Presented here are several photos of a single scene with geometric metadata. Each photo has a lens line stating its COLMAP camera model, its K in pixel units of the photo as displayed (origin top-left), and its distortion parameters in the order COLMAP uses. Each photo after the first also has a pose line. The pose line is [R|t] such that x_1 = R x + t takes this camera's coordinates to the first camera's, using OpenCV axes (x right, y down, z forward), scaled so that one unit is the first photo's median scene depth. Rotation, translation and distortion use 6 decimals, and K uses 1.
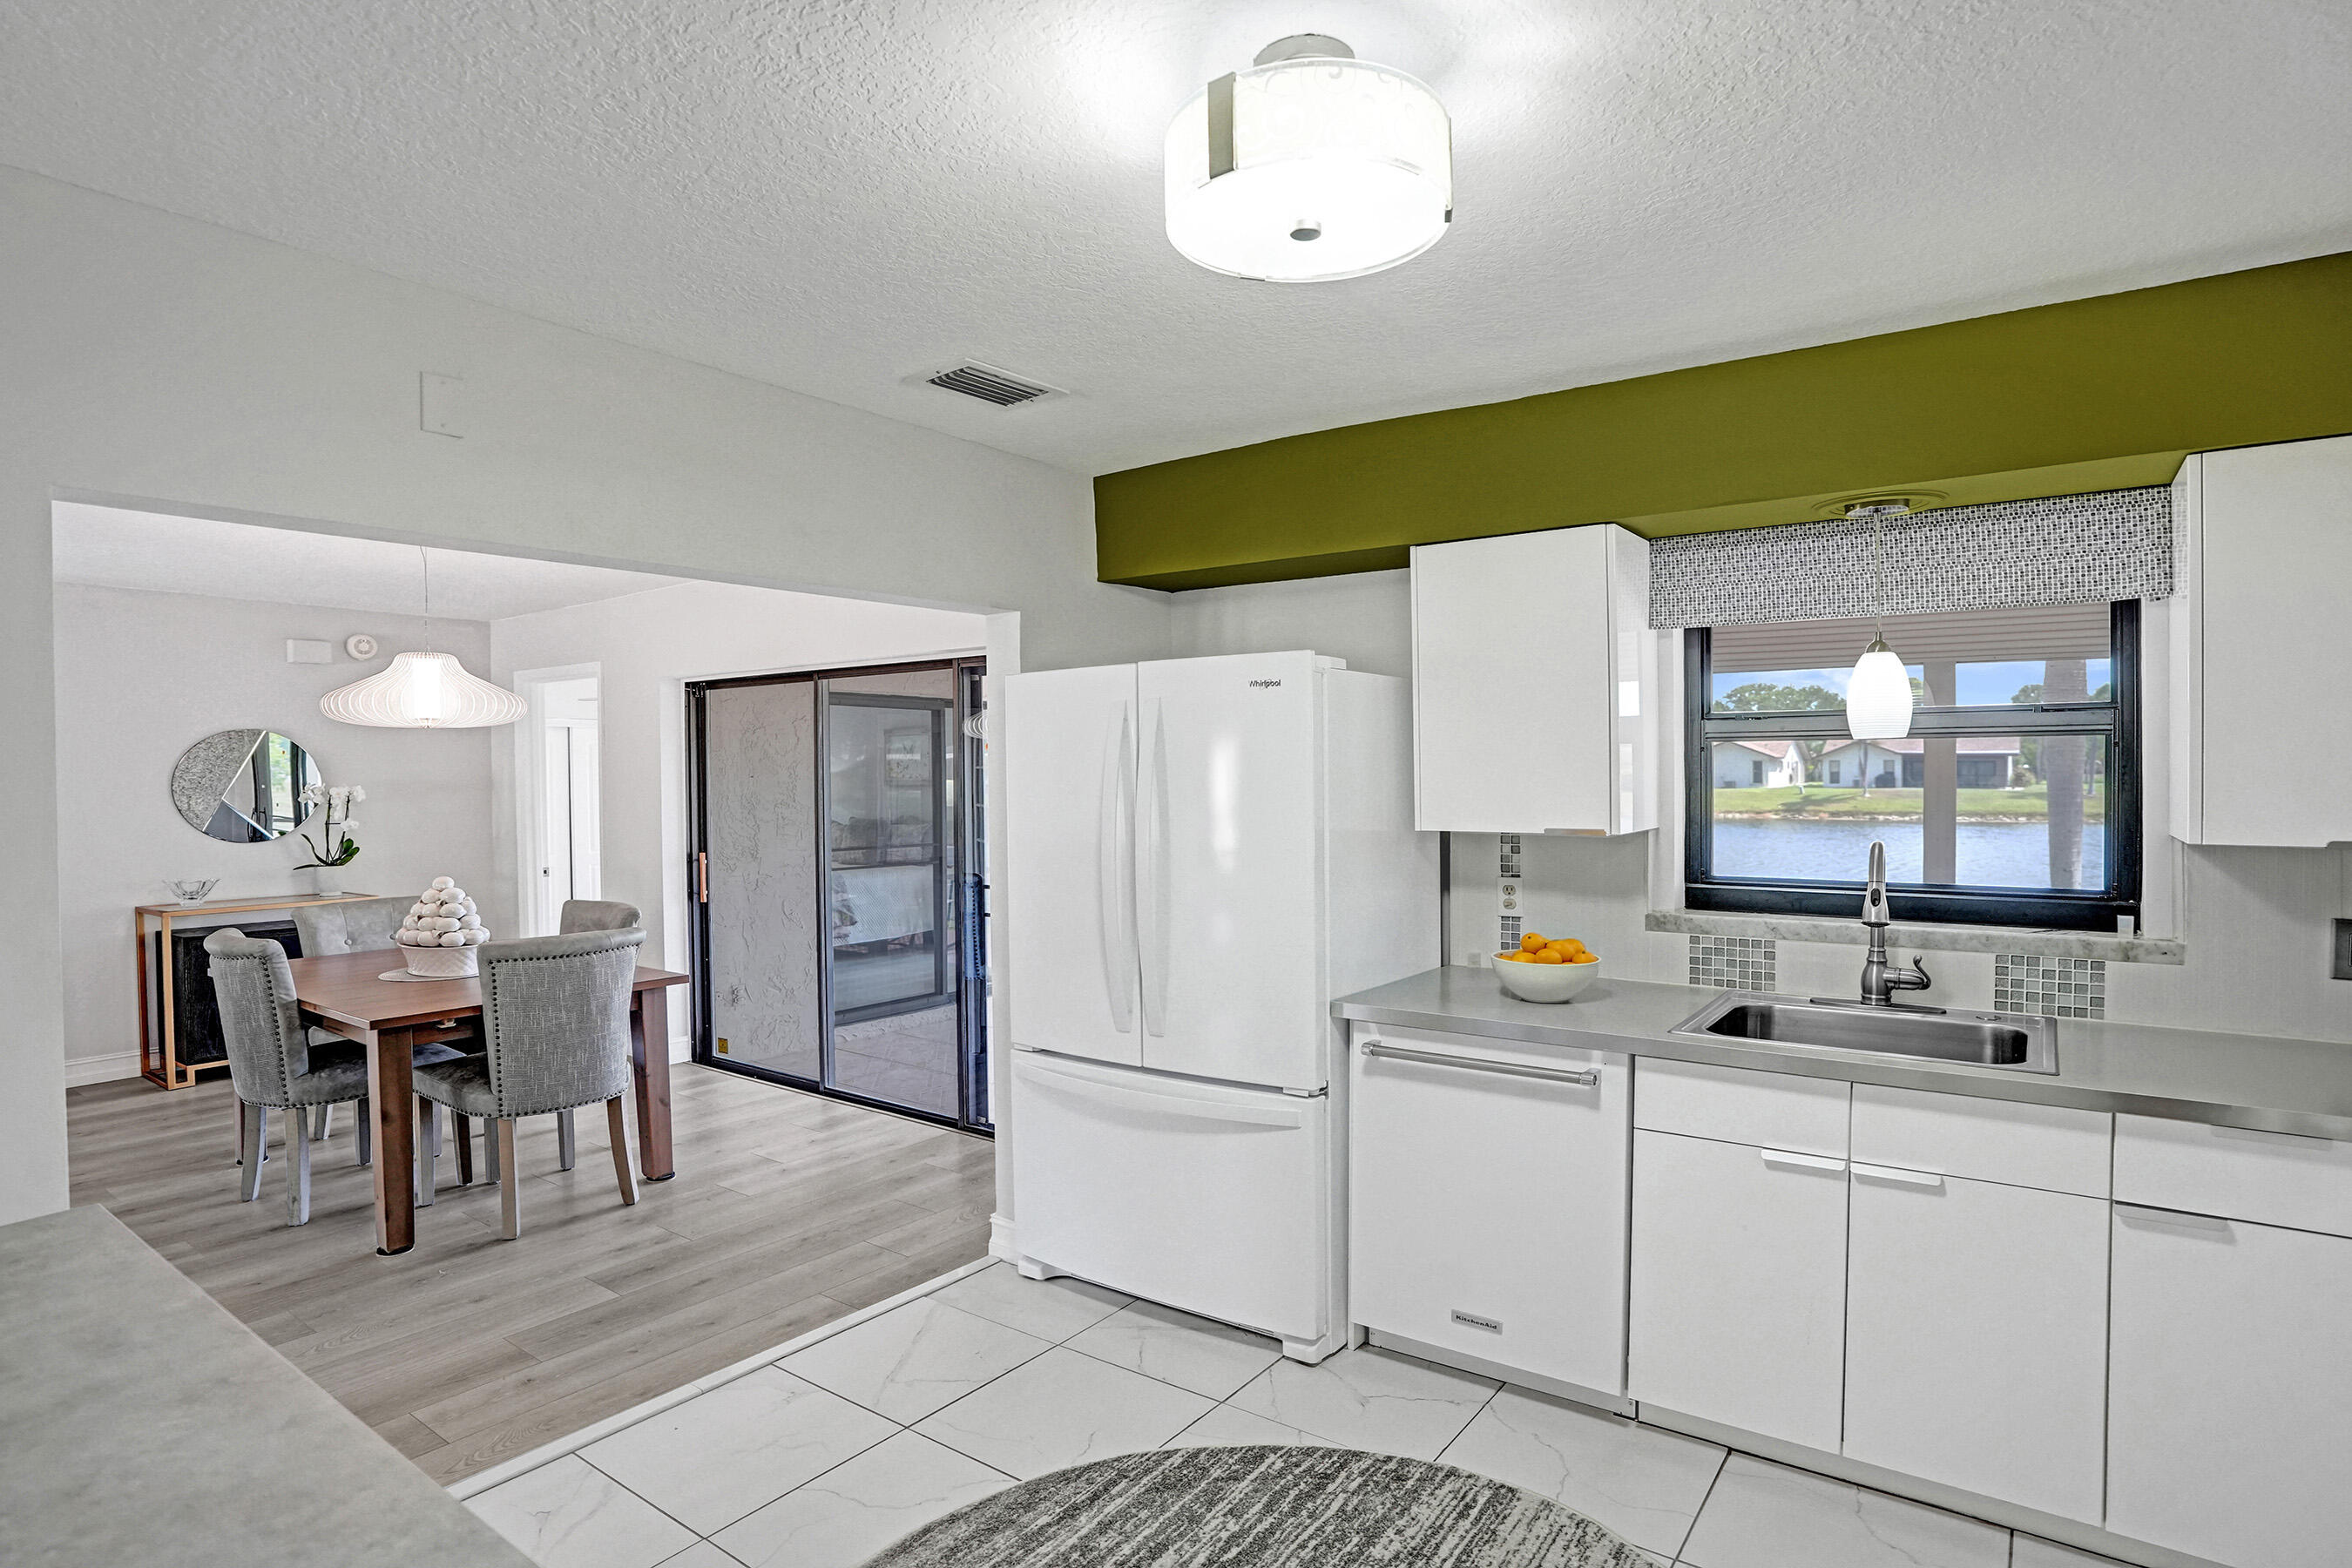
lens RADIAL K [[1222.3, 0, 1172.9], [0, 1222.3, 782.7], [0, 0, 1]] dist [-0.084546, 0.038503]
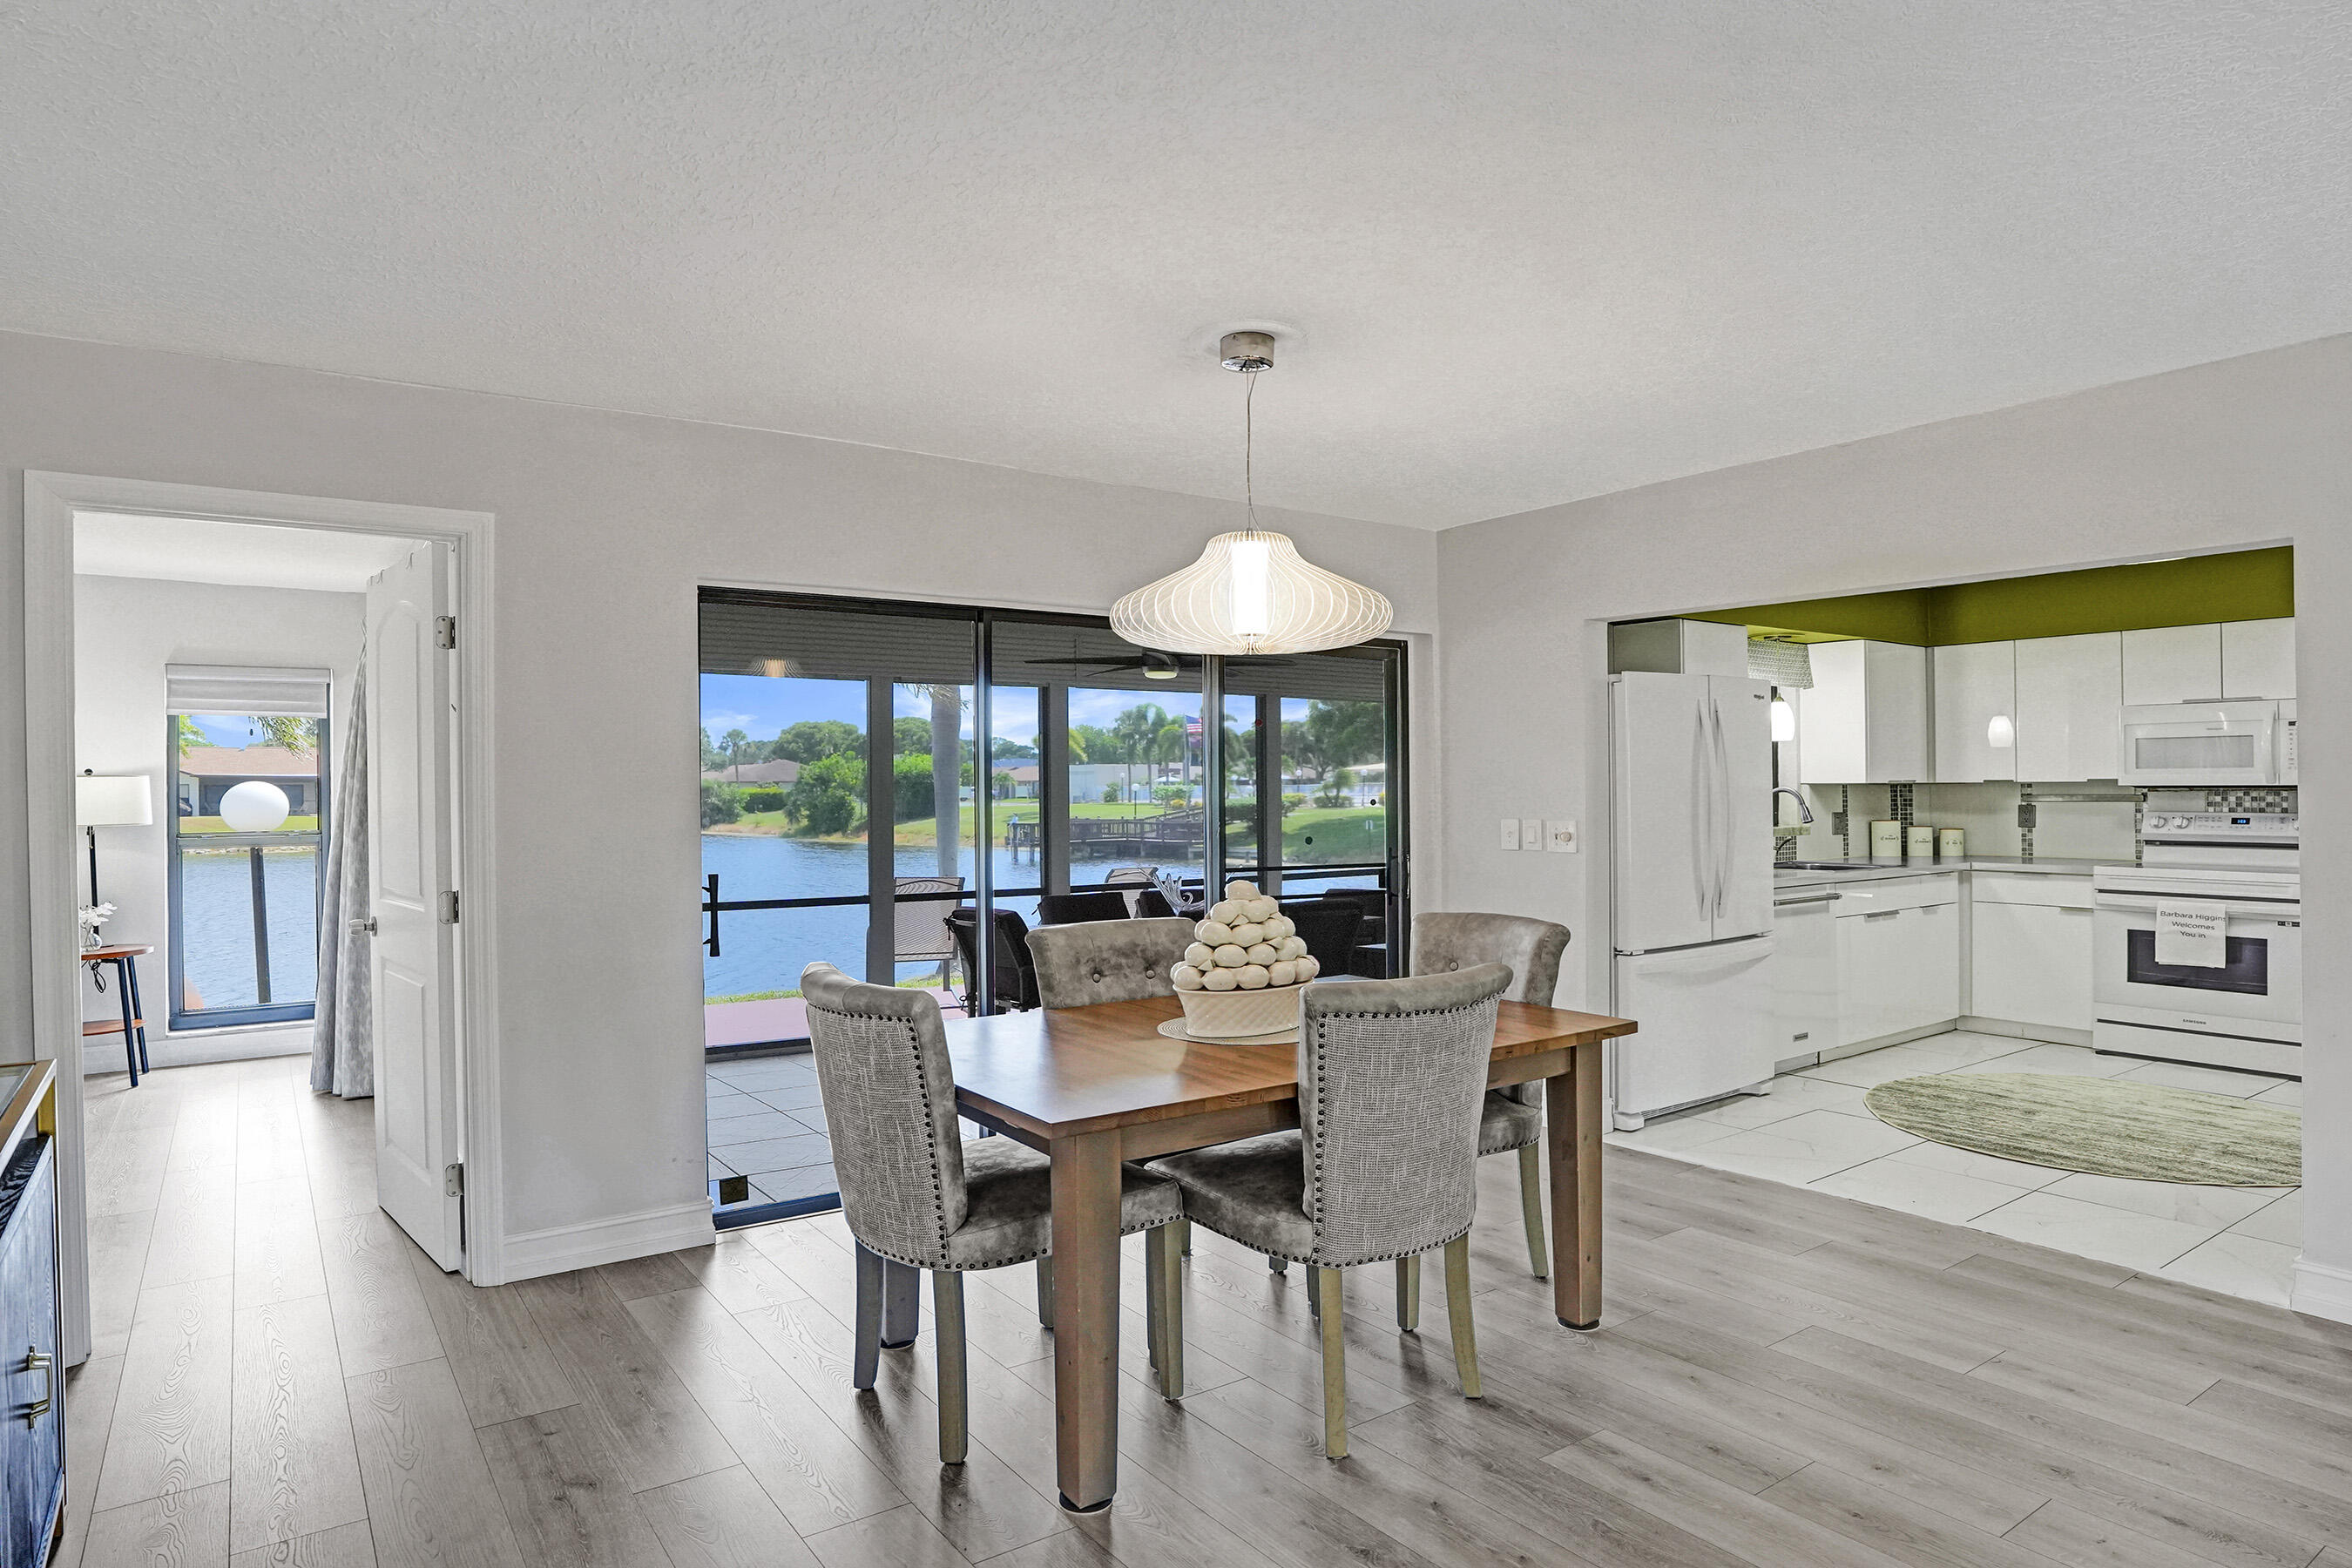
lens RADIAL K [[1351.1, 0, 1176.0], [0, 1351.1, 784.0], [0, 0, 1]] dist [-0.048324, 0.023572]
pose [[0.314153, 0.005023, 0.949359, -1.207540], [0.015079, 0.999833, -0.010281, 0.029228], [-0.949253, 0.017545, 0.314025, 0.730565]]
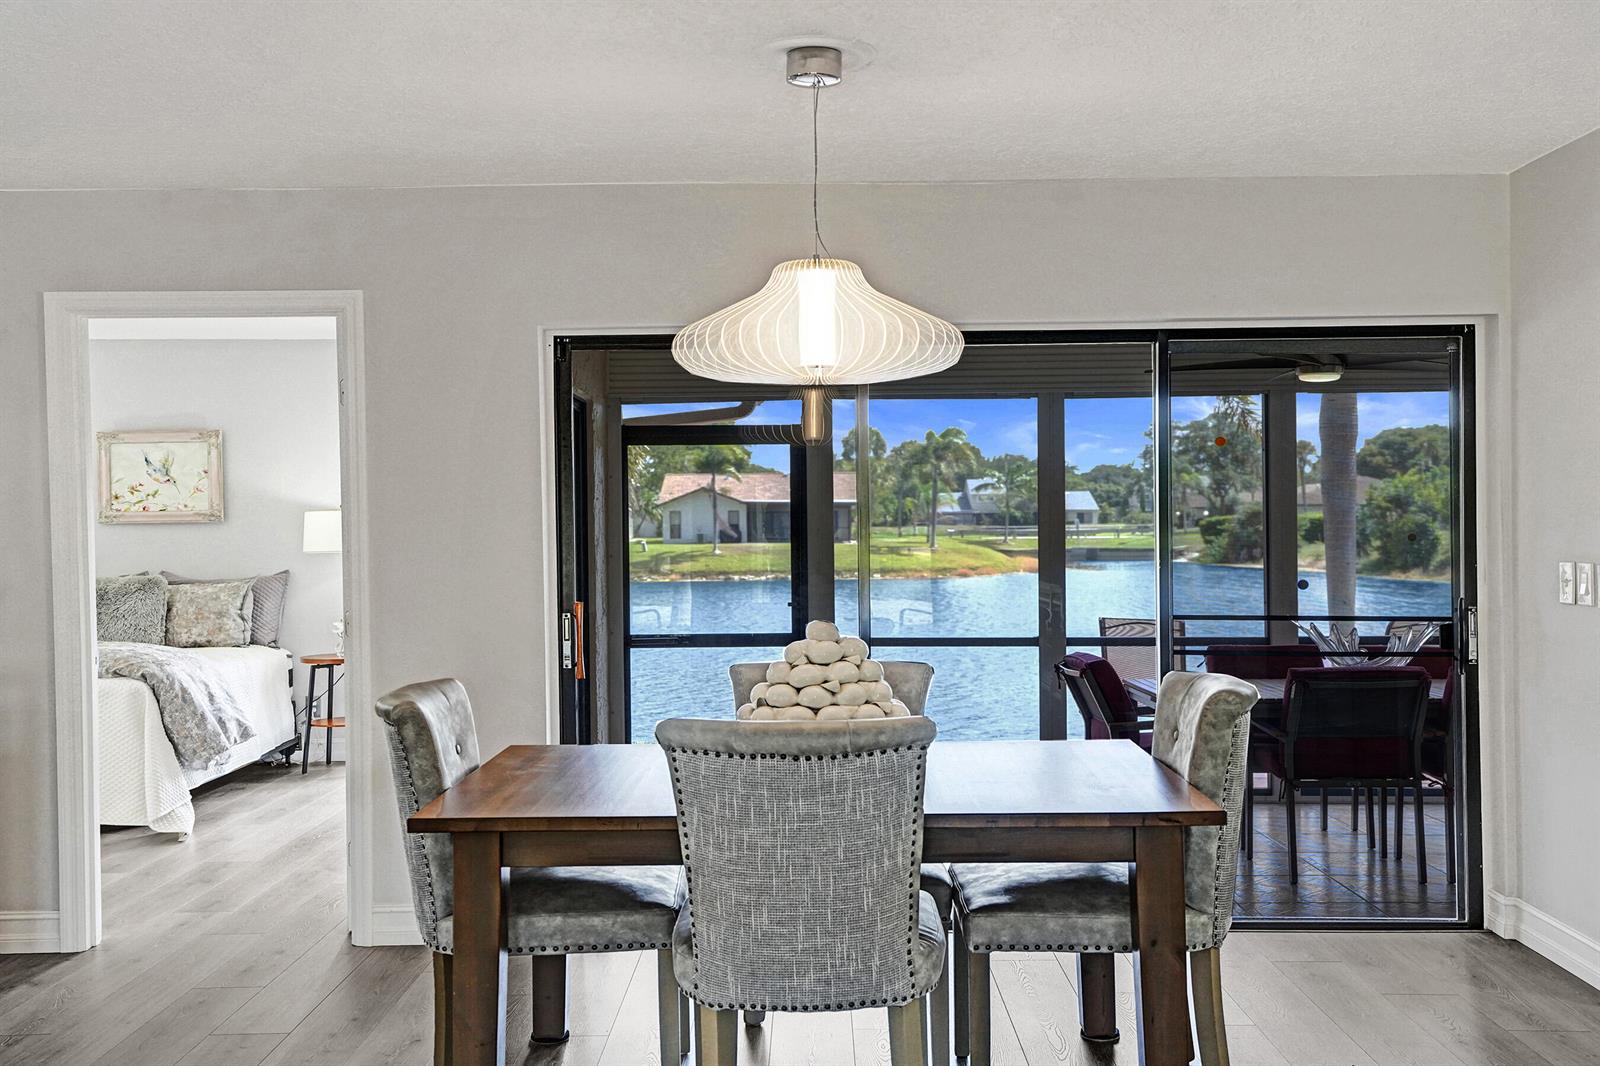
lens RADIAL K [[1655.4, 0, 800.0], [0, 1655.4, 533.0], [0, 0, 1]] dist [0.039777, 0.039074]
pose [[0.810143, -0.008174, 0.586176, -1.029956], [0.012806, 0.999911, -0.003754, 0.032291], [-0.586093, 0.010548, 0.810175, 0.274270]]
